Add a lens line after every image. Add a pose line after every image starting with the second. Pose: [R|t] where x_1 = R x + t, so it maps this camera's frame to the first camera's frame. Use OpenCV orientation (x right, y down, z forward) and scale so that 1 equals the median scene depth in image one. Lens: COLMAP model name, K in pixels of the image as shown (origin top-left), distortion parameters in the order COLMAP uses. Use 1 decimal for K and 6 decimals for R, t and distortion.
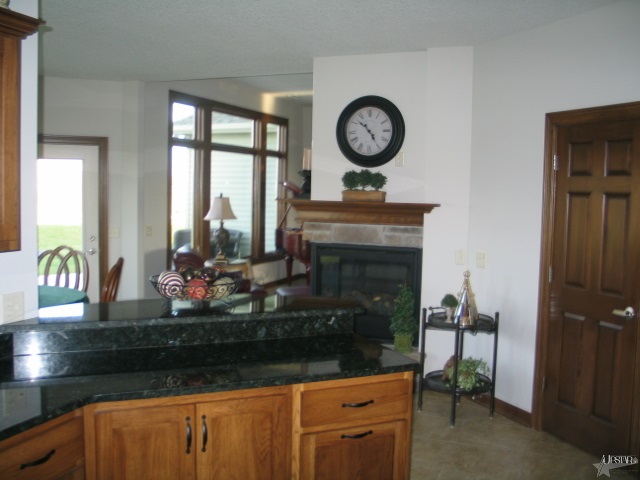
lens RADIAL K [[667.3, 0, 322.7], [0, 667.3, 243.4], [0, 0, 1]] dist [-0.106309, 0.000000]
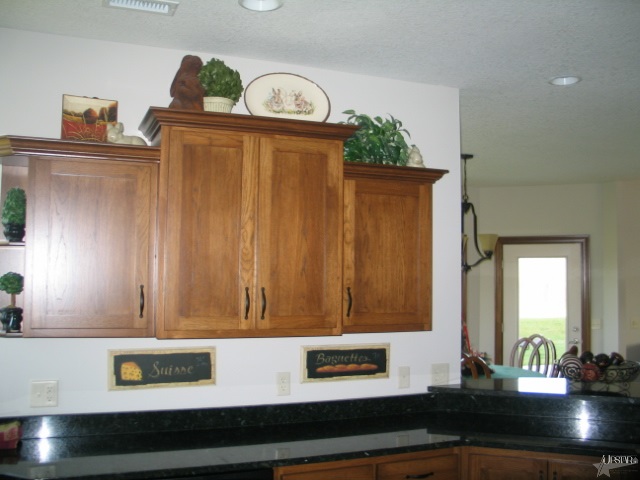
lens RADIAL K [[667.3, 0, 319.2], [0, 667.3, 242.7], [0, 0, 1]] dist [-0.106309, 0.000000]
pose [[0.702670, -0.054099, -0.709456, 0.159068], [-0.047655, 0.991288, -0.122788, 0.003874], [0.709918, 0.120089, 0.693971, -0.078598]]
